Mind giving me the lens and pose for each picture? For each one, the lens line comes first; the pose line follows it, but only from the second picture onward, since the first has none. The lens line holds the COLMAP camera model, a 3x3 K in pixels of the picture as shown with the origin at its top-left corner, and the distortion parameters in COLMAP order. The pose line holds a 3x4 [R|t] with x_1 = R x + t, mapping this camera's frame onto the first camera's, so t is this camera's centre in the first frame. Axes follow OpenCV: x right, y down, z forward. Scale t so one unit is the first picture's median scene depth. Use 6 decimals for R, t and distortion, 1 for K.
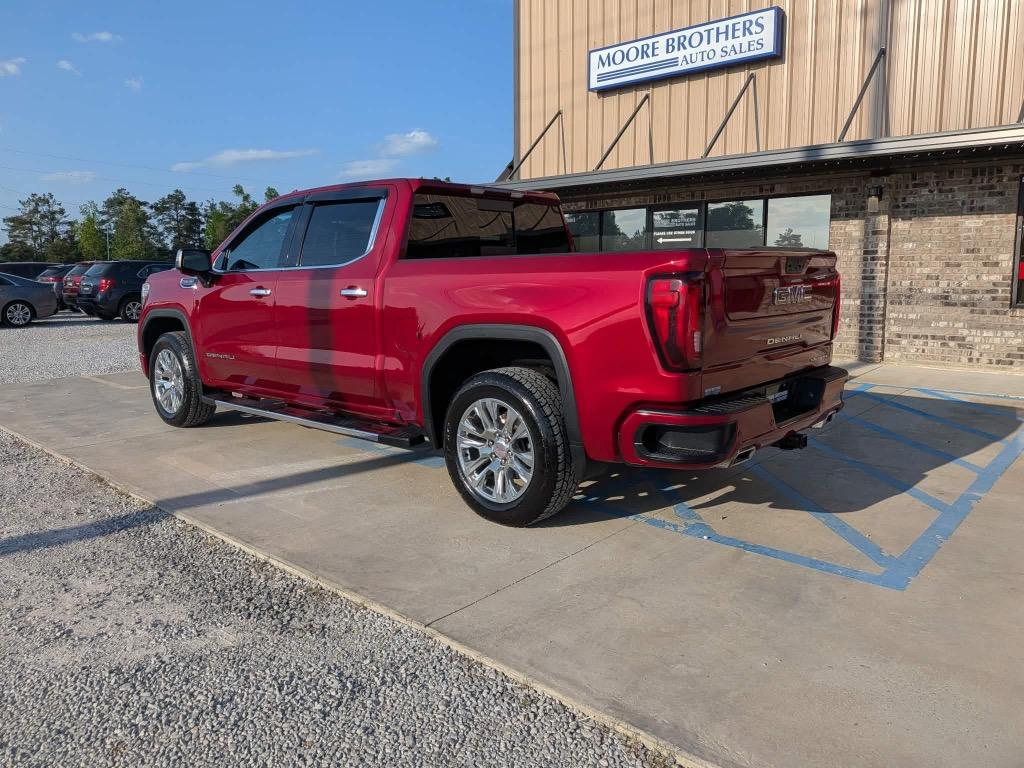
lens RADIAL K [[748.6, 0, 512.0], [0, 748.6, 384.0], [0, 0, 1]] dist [-0.003594, 0.000052]
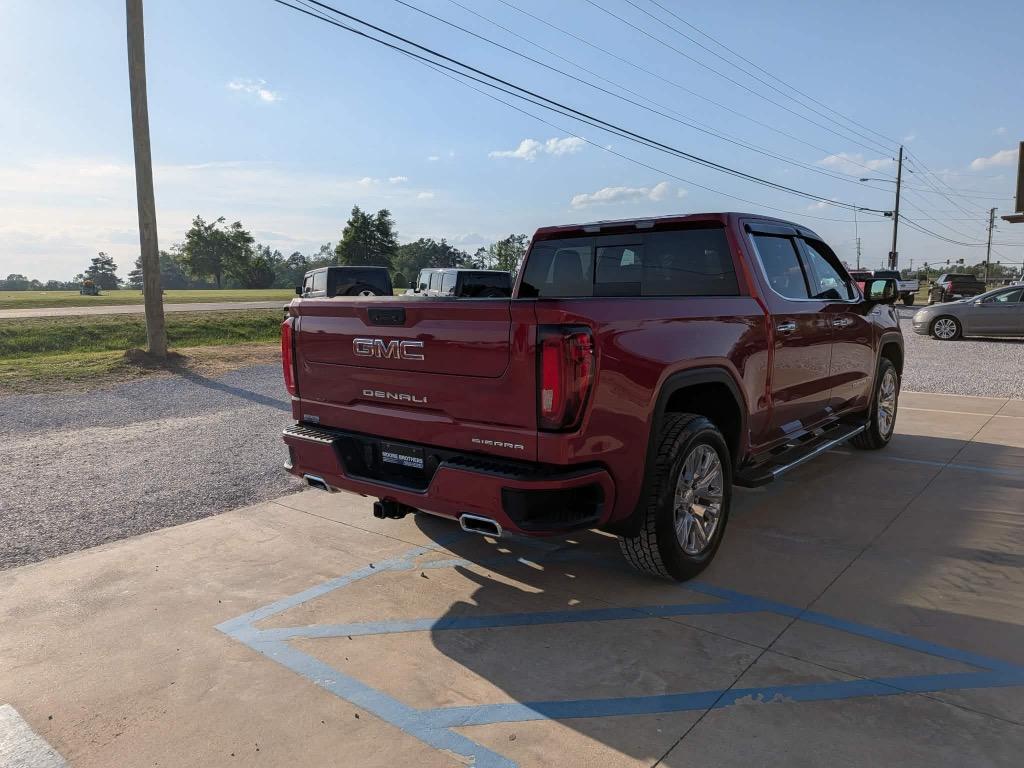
lens RADIAL K [[745.0, 0, 475.8], [0, 745.0, 381.3], [0, 0, 1]] dist [-0.000202, -0.005381]
pose [[-0.000905, 0.125748, -0.992062, 0.987222], [-0.135439, 0.982906, 0.124711, -0.158280], [0.990785, 0.134477, 0.016141, 0.847768]]
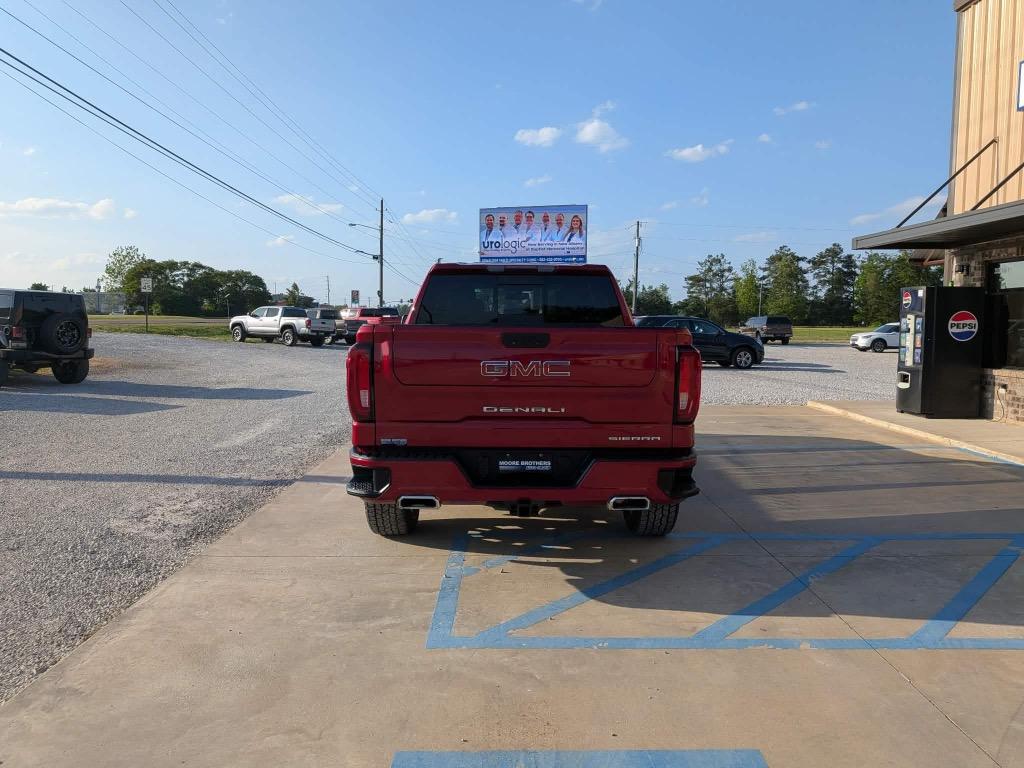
lens RADIAL K [[759.3, 0, 512.0], [0, 759.3, 384.0], [0, 0, 1]] dist [0.029069, -0.046532]
pose [[0.658685, 0.072474, -0.748920, 0.897373], [-0.124153, 0.992176, -0.013180, -0.061013], [0.742105, 0.101662, 0.662529, 0.222176]]
